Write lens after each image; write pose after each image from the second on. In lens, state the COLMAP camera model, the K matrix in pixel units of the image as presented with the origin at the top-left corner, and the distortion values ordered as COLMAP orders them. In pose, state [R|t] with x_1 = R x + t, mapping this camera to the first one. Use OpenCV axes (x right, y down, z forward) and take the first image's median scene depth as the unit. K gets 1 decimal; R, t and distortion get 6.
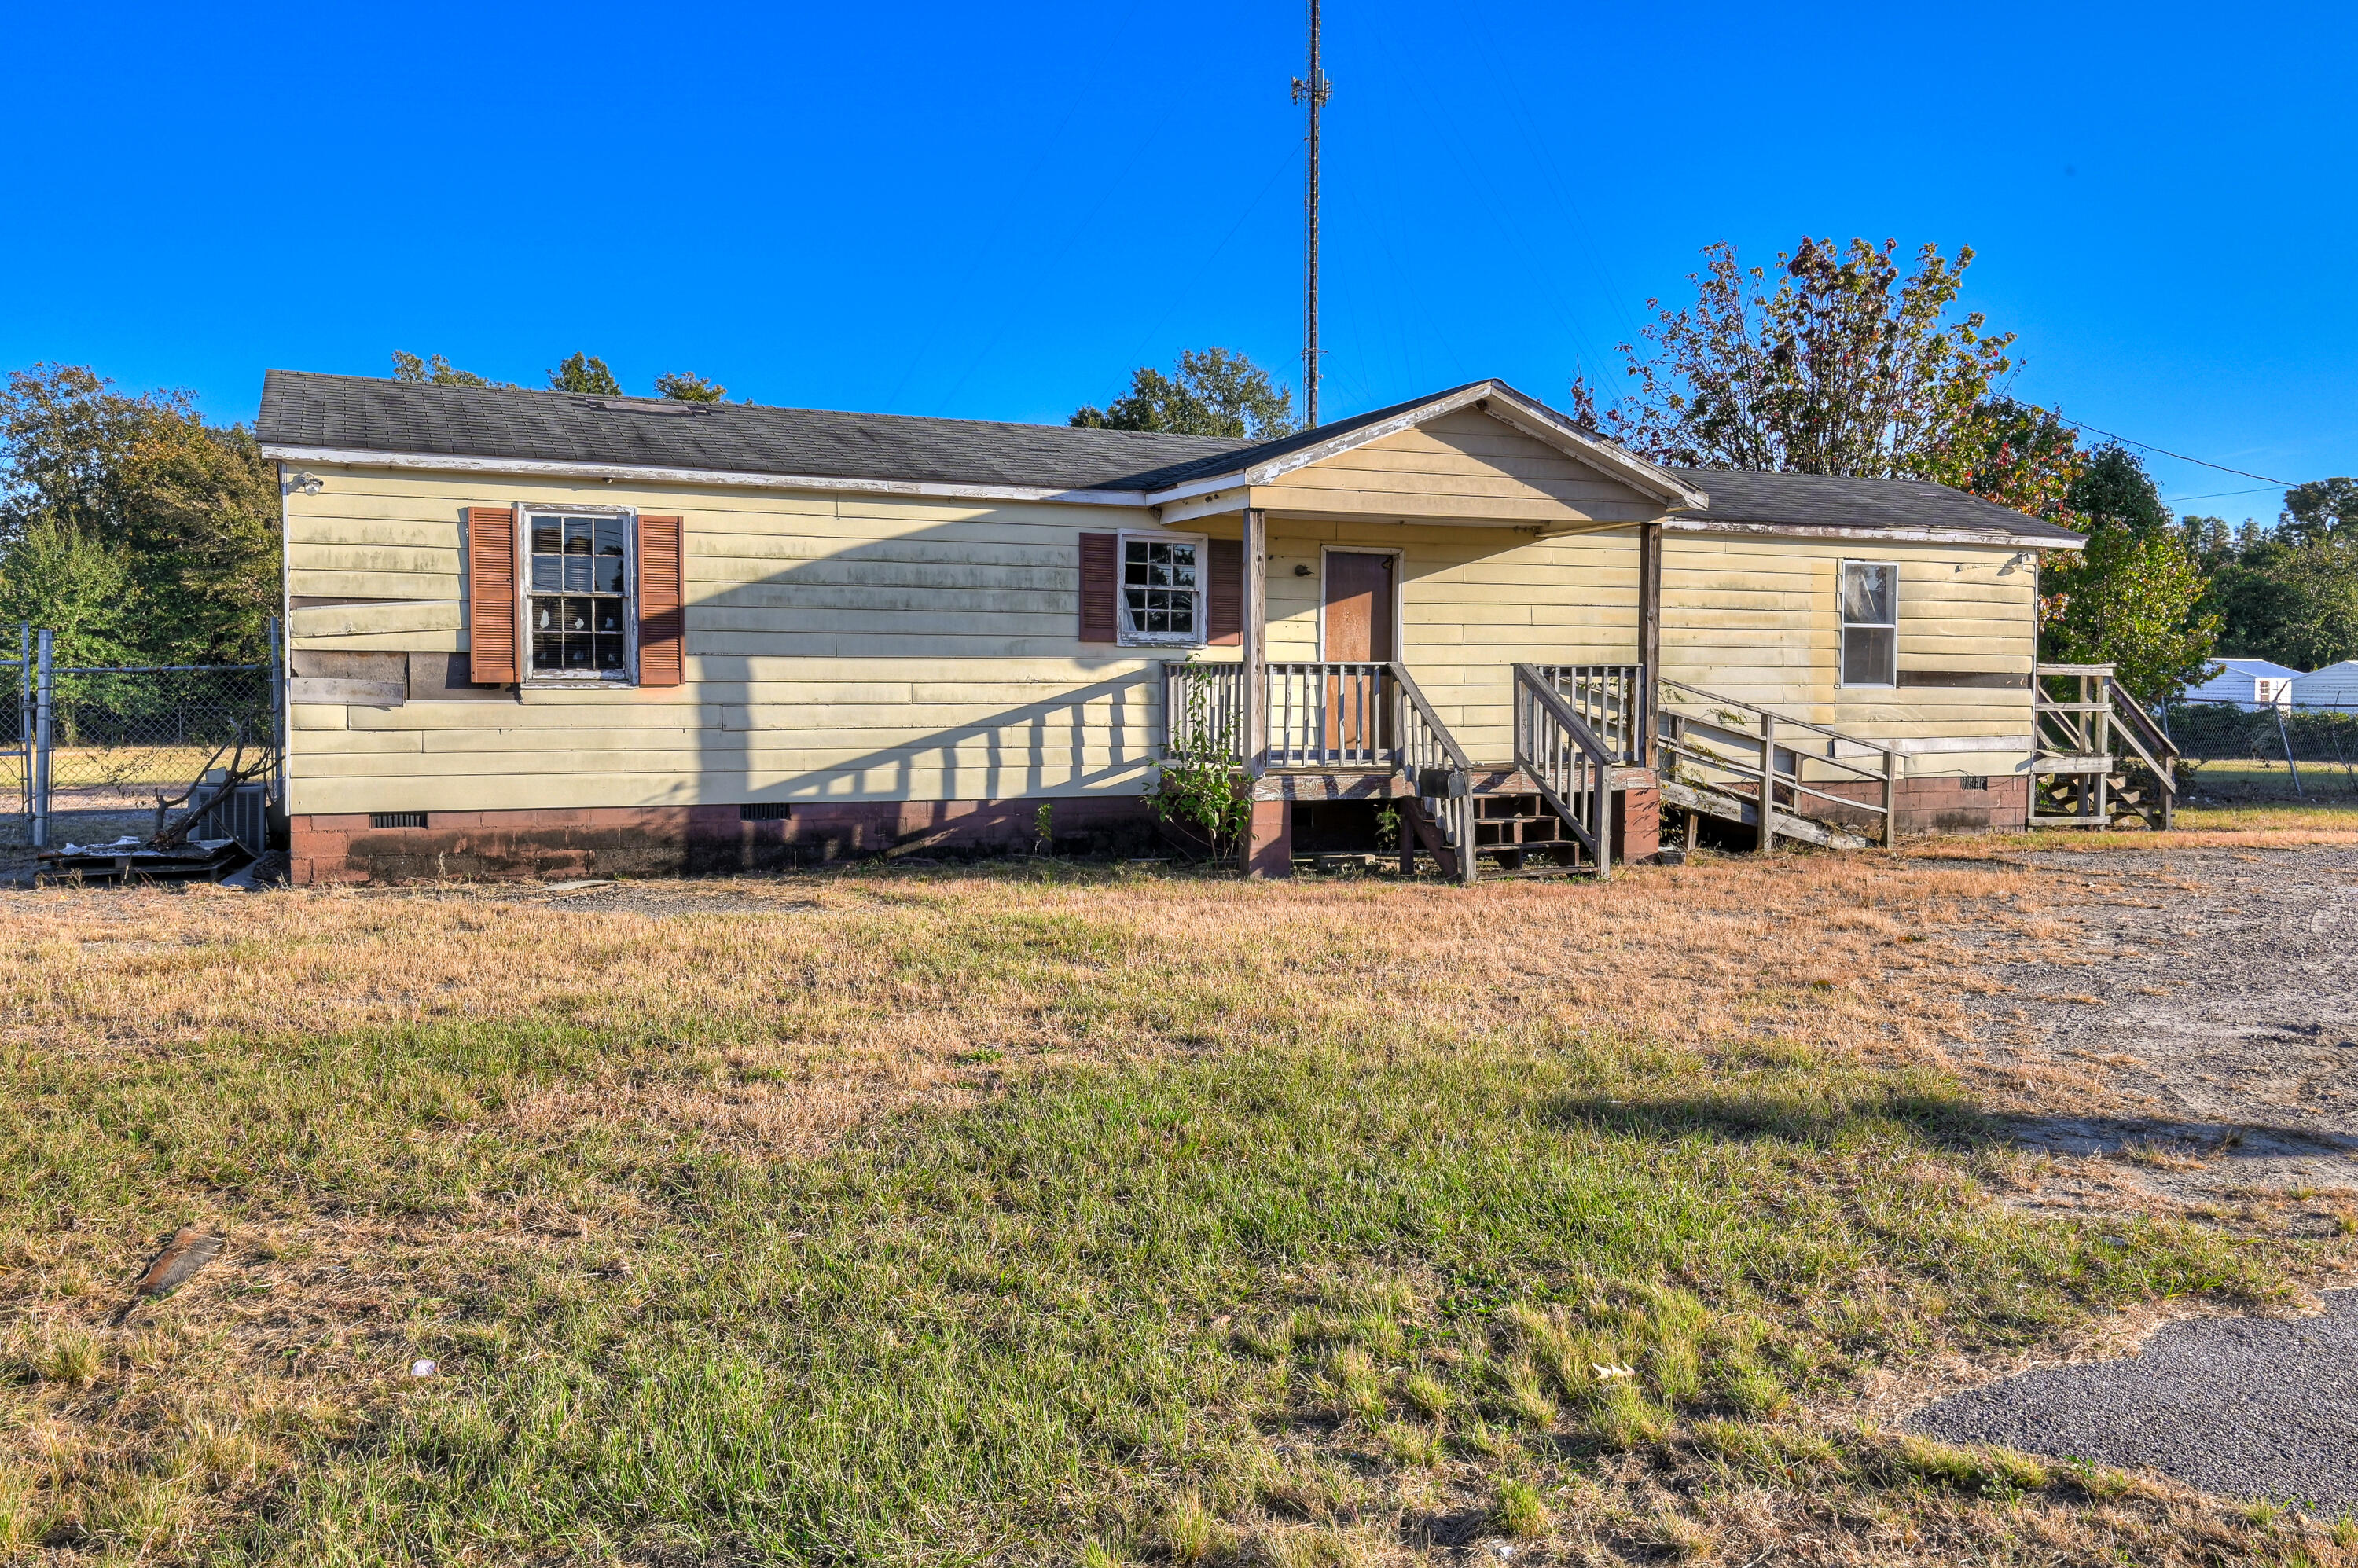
lens RADIAL K [[1886.9, 0, 1179.0], [0, 1886.9, 784.0], [0, 0, 1]] dist [0.029520, 0.002232]
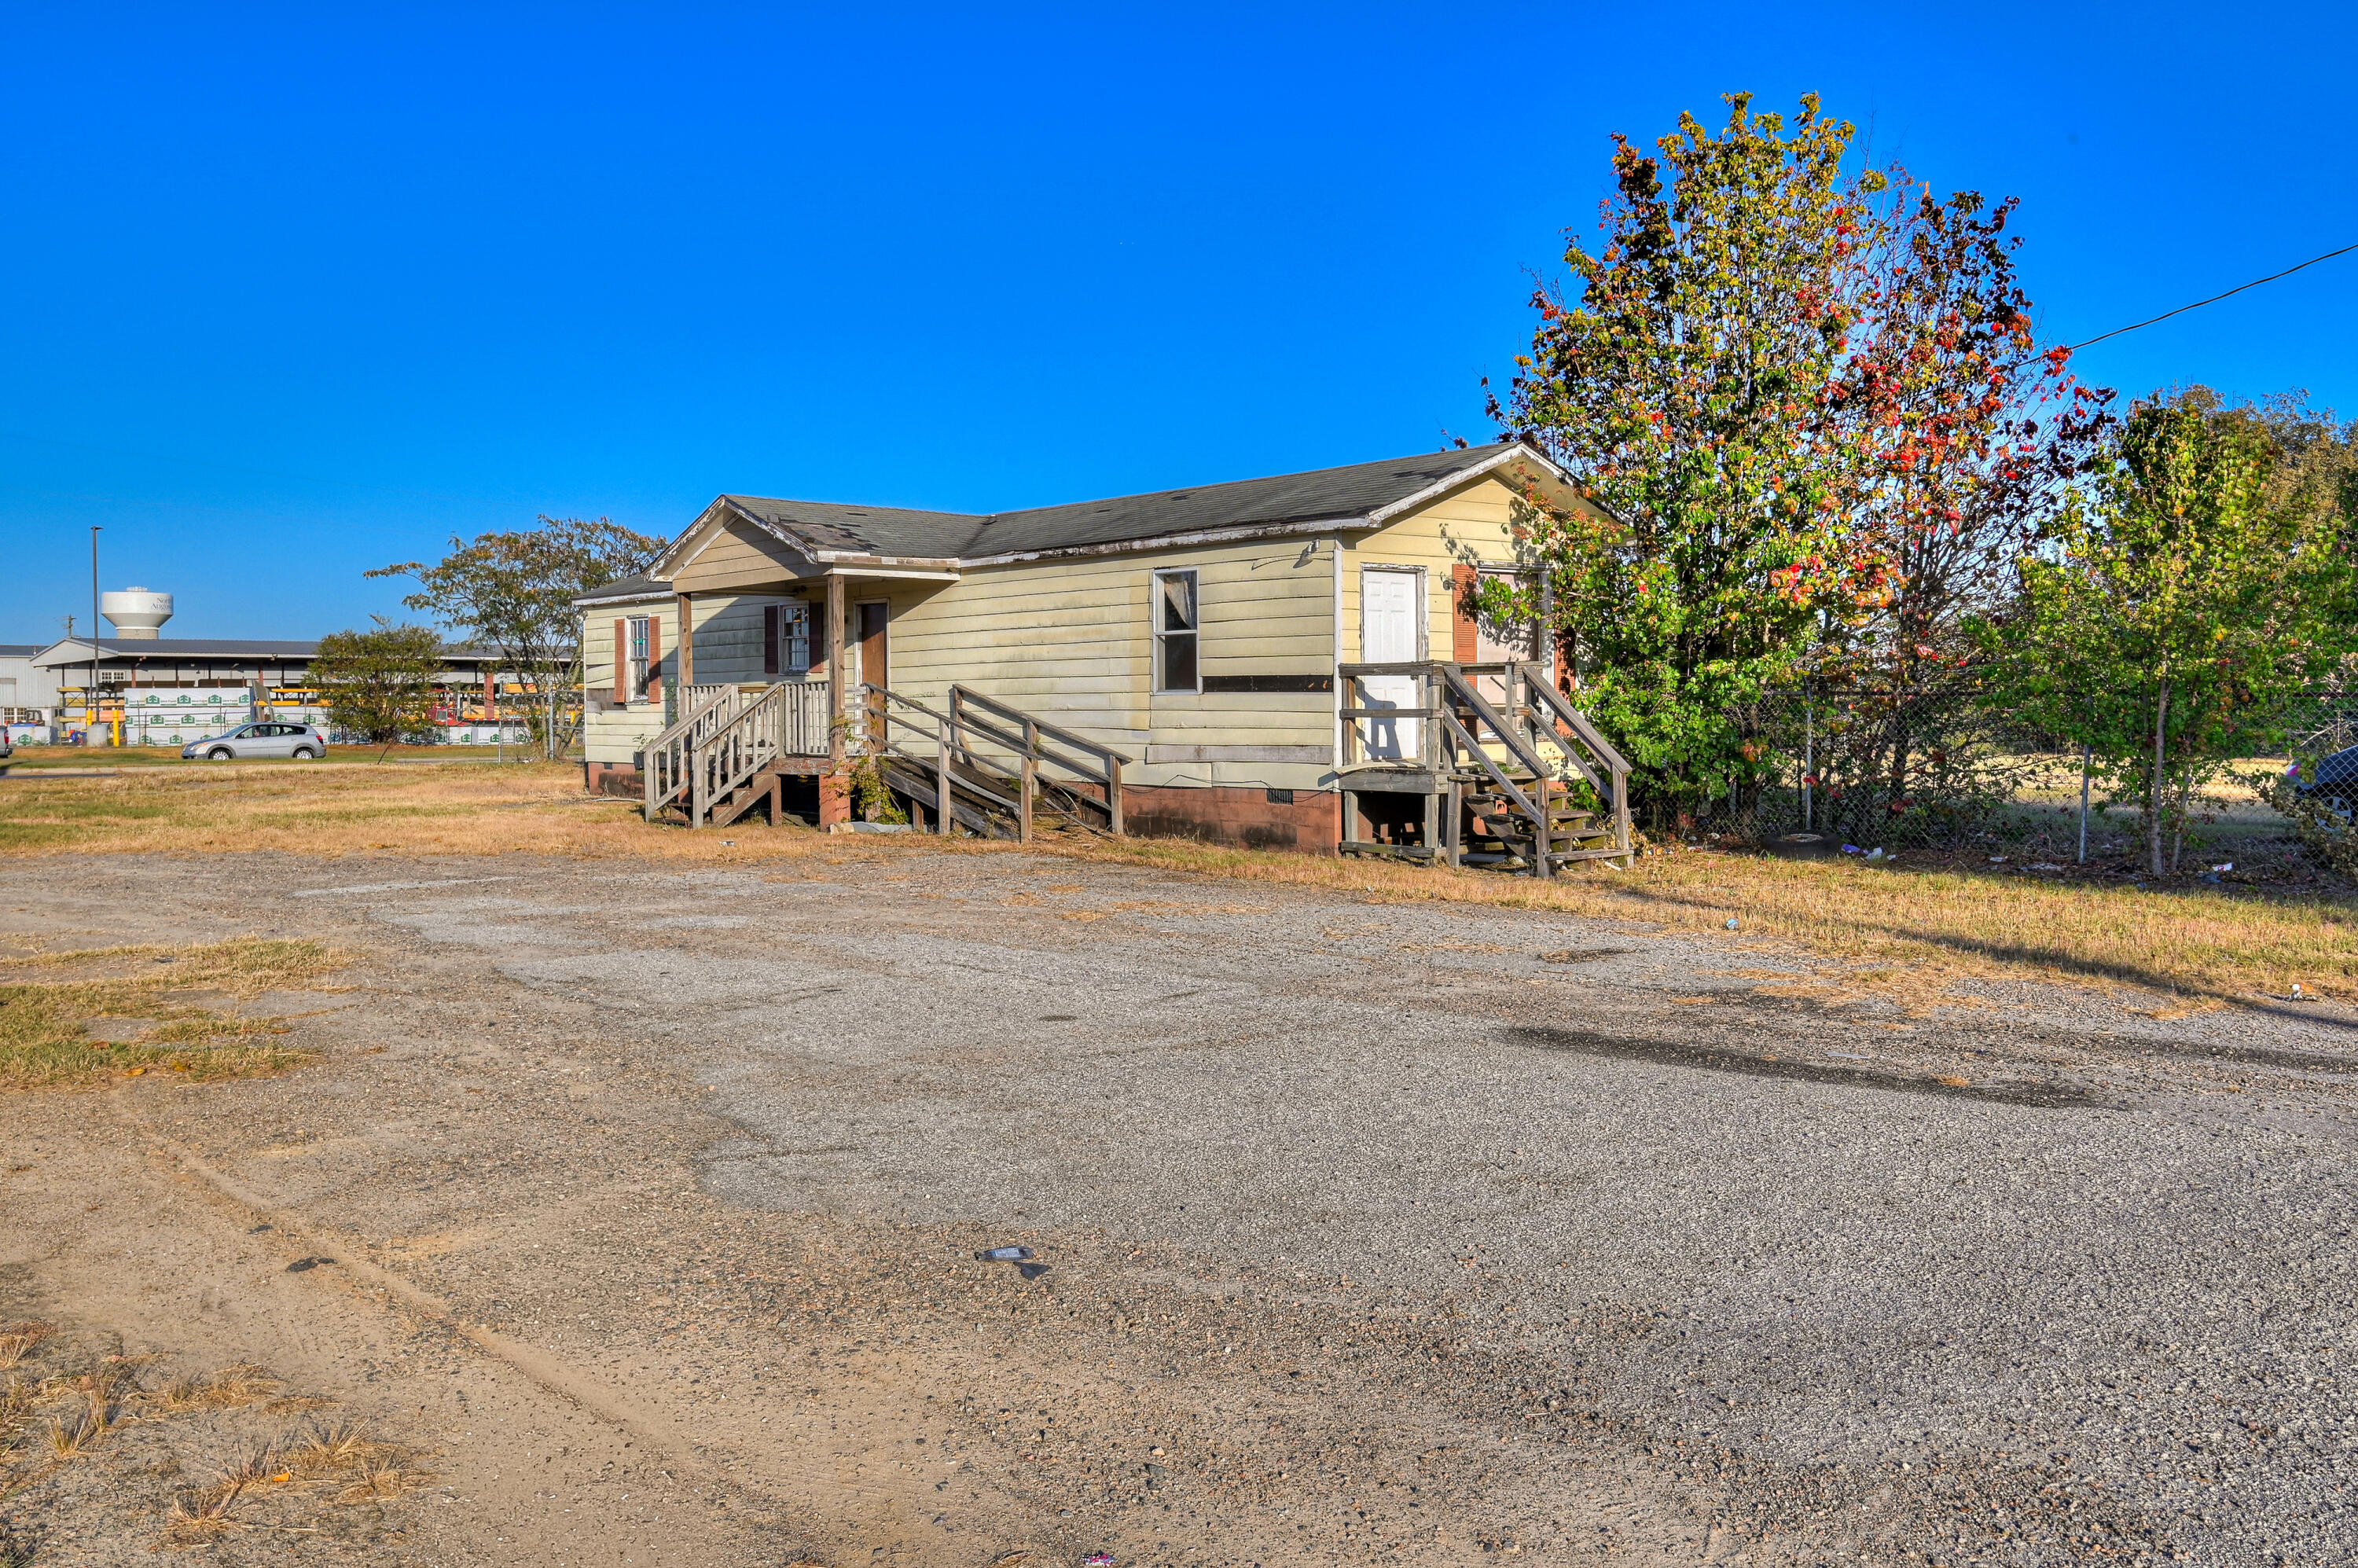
lens RADIAL K [[1962.7, 0, 1179.0], [0, 1962.7, 784.0], [0, 0, 1]] dist [0.041426, 0.006415]
pose [[0.266682, 0.033598, -0.963199, 1.745487], [-0.039786, 0.998924, 0.023829, -0.035981], [0.962963, 0.031968, 0.267731, 0.923925]]
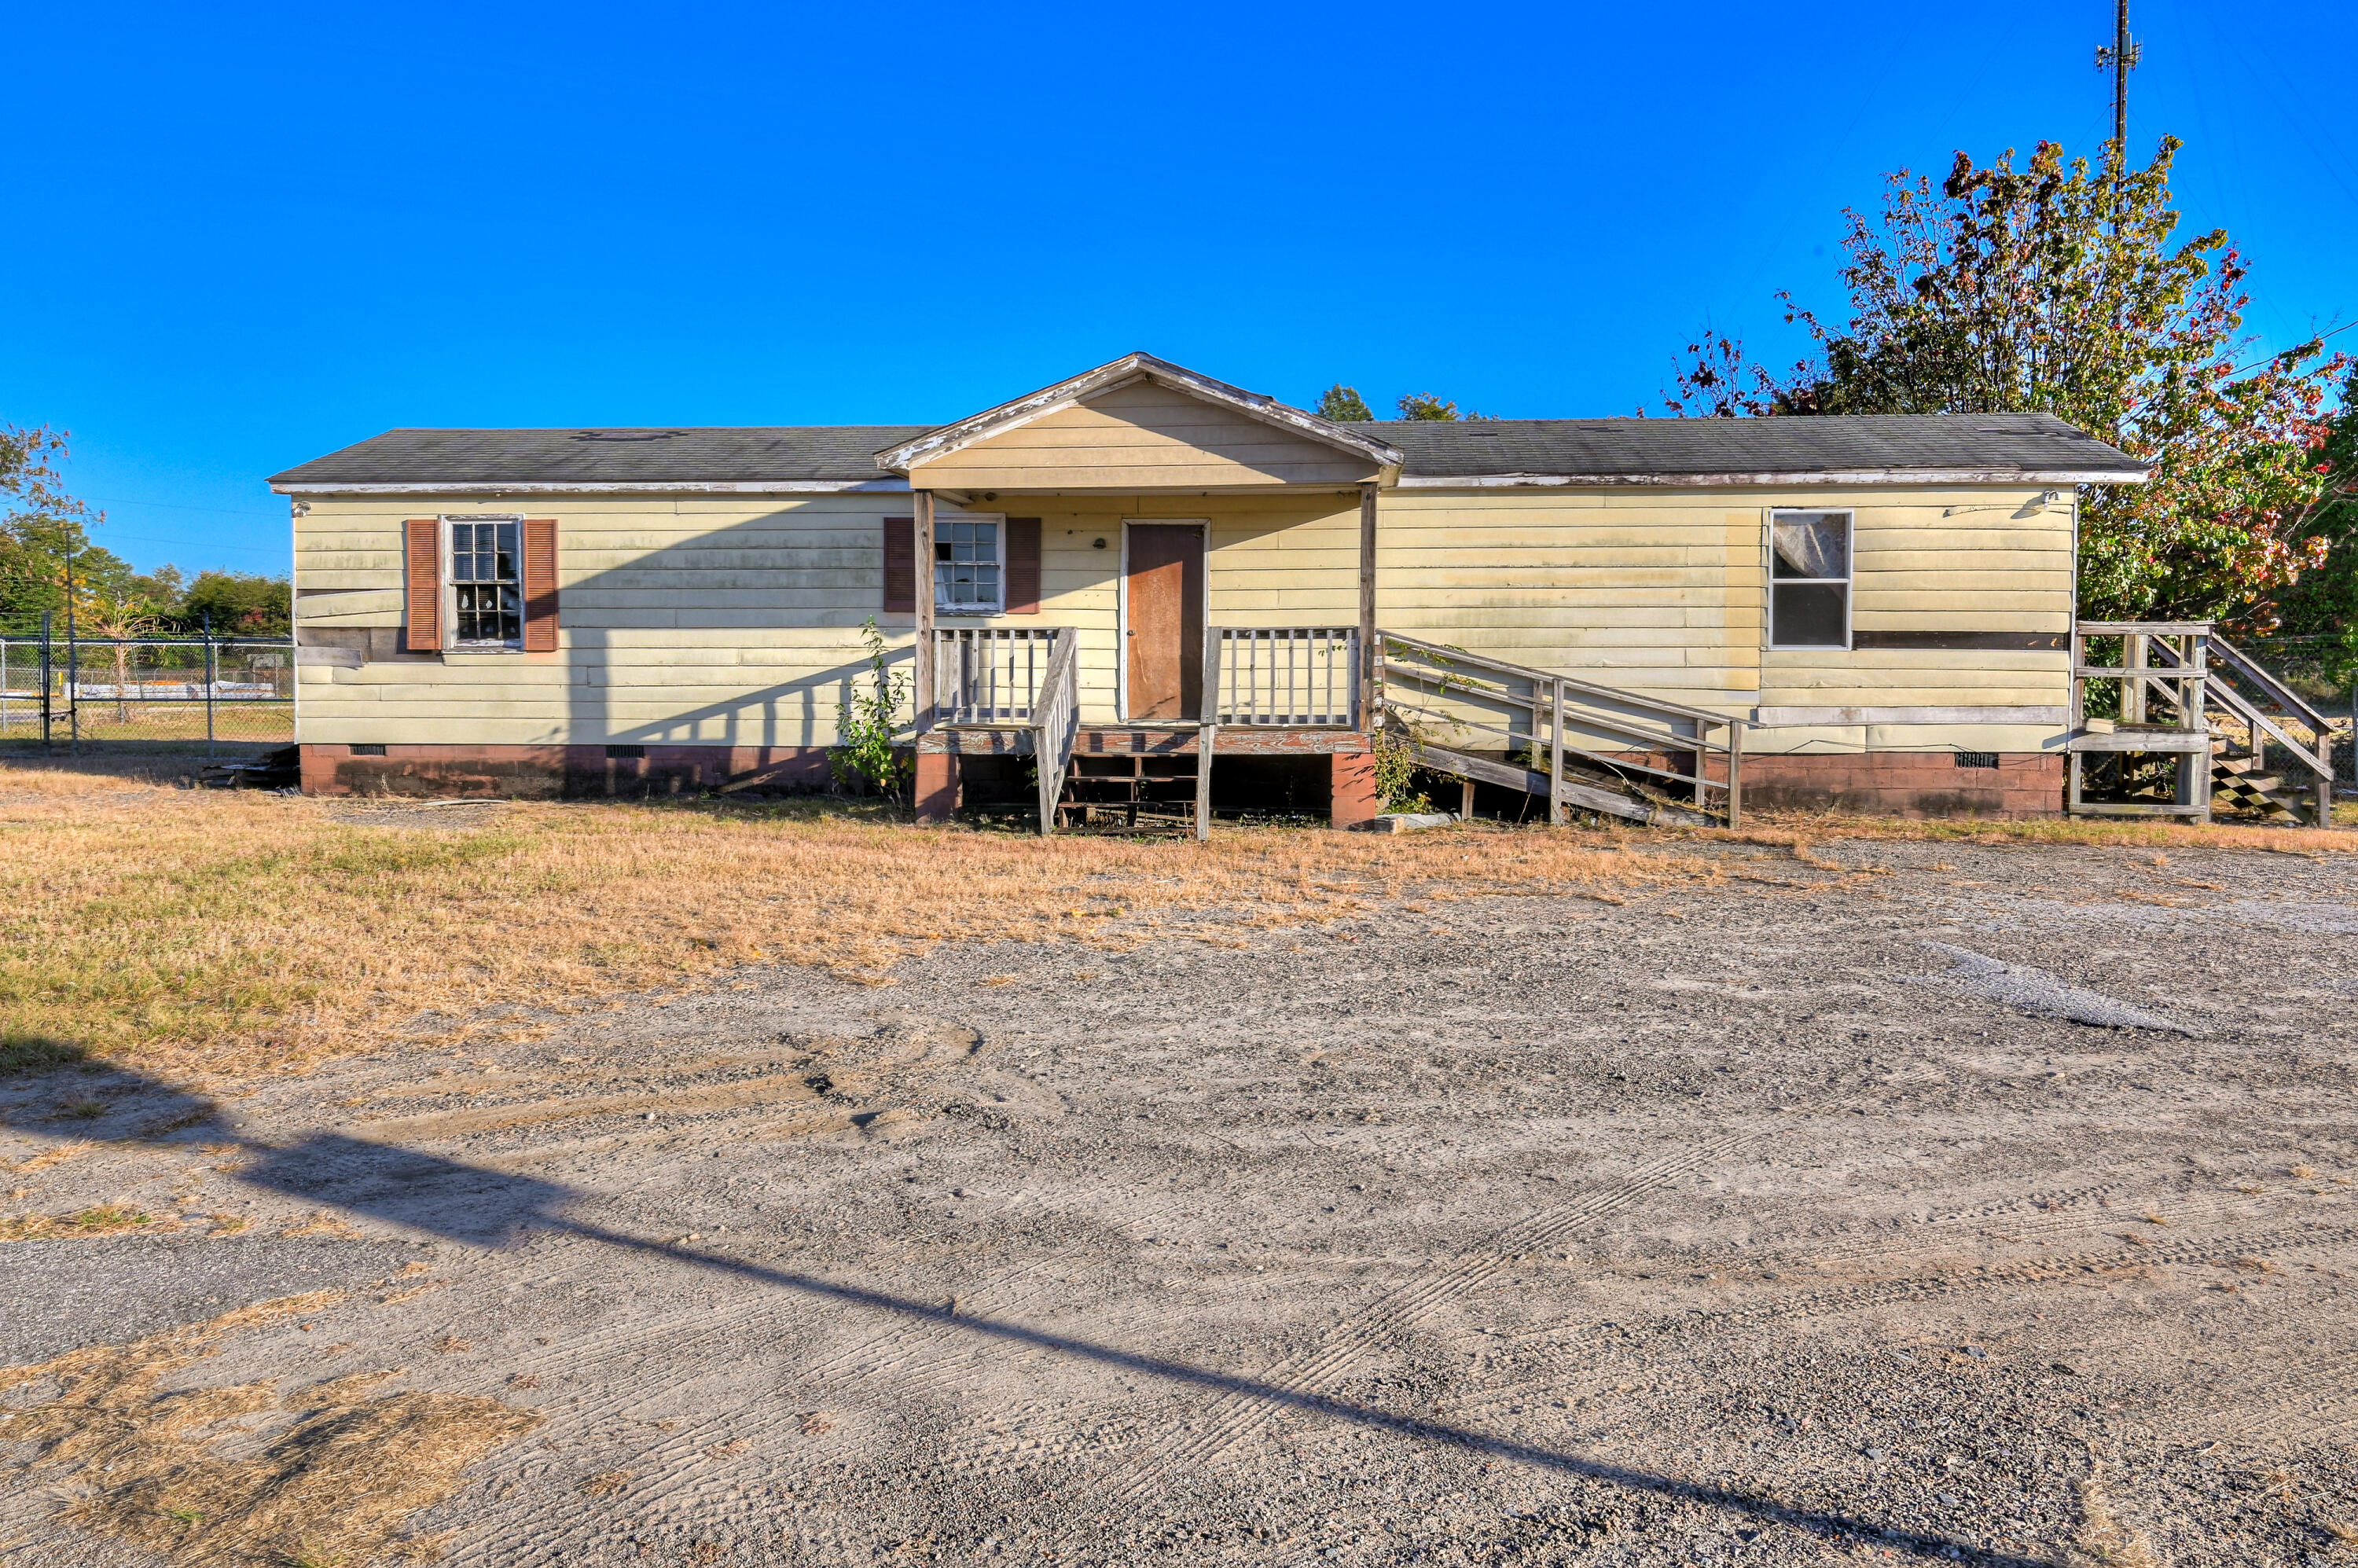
lens RADIAL K [[1609.3, 0, 1222.7], [0, 1609.3, 726.5], [0, 0, 1]] dist [0.009875, -0.002561]
pose [[0.872908, 0.018903, -0.487519, 0.630280], [-0.022600, 0.999743, -0.001701, -0.008893], [0.487361, 0.012503, 0.873111, 0.252605]]
